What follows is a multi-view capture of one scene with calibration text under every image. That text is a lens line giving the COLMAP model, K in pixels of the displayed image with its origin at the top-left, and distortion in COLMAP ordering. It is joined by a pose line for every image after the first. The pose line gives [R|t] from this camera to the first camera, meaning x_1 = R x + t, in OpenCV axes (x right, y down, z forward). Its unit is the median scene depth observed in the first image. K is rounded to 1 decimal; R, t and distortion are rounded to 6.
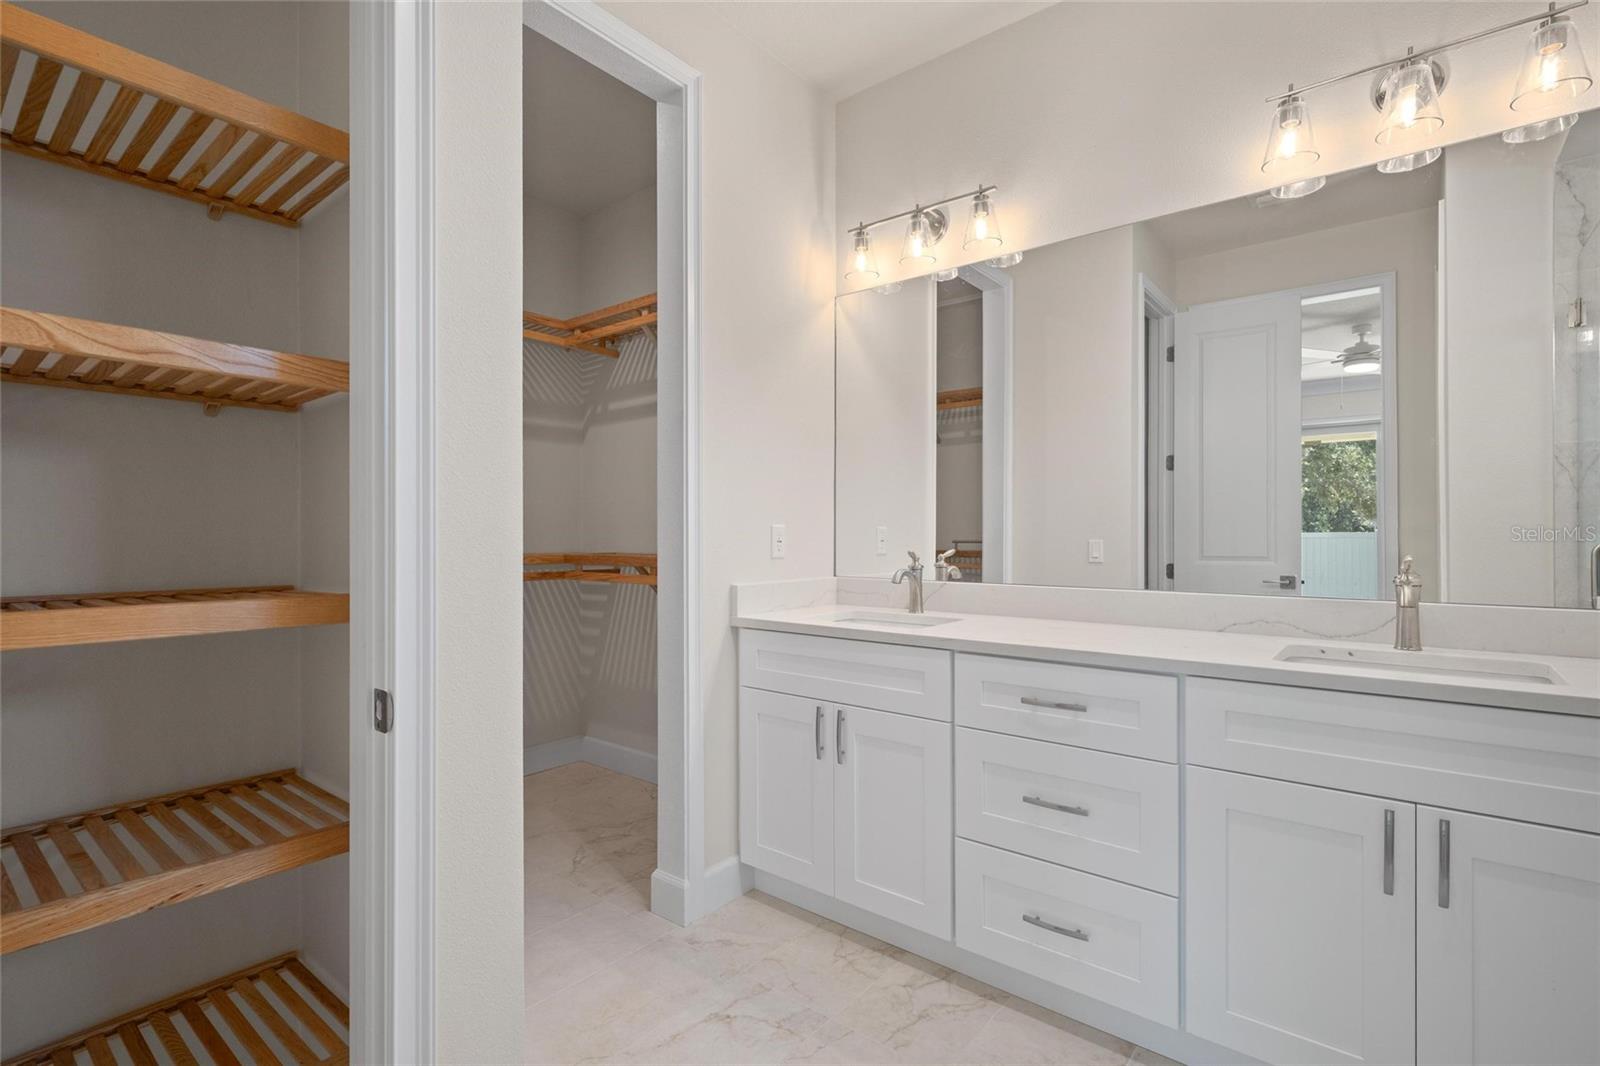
lens RADIAL K [[749.8, 0, 800.0], [0, 749.8, 533.6], [0, 0, 1]] dist [0.000176, -0.000591]
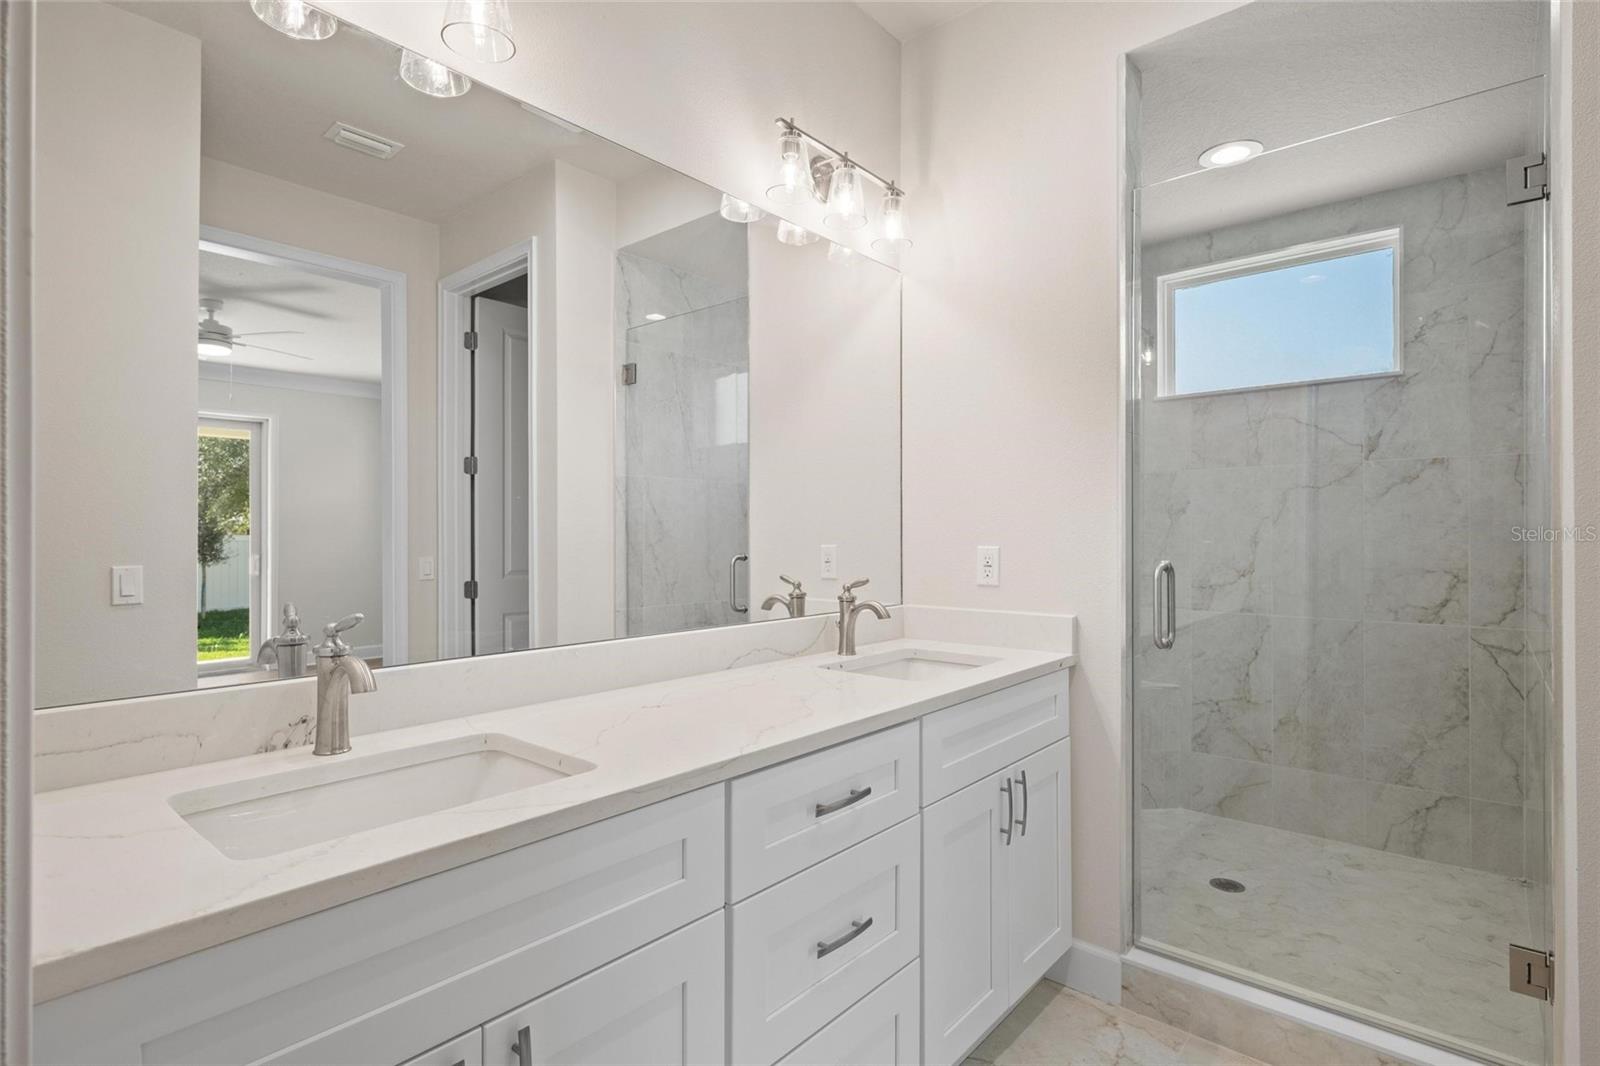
lens RADIAL K [[788.1, 0, 798.6], [0, 788.1, 531.5], [0, 0, 1]] dist [0.000024, 0.000033]
pose [[0.036258, 0.002905, 0.999338, -0.286869], [-0.000648, 0.999996, -0.002883, -0.023797], [-0.999342, -0.000543, 0.036259, 0.658740]]
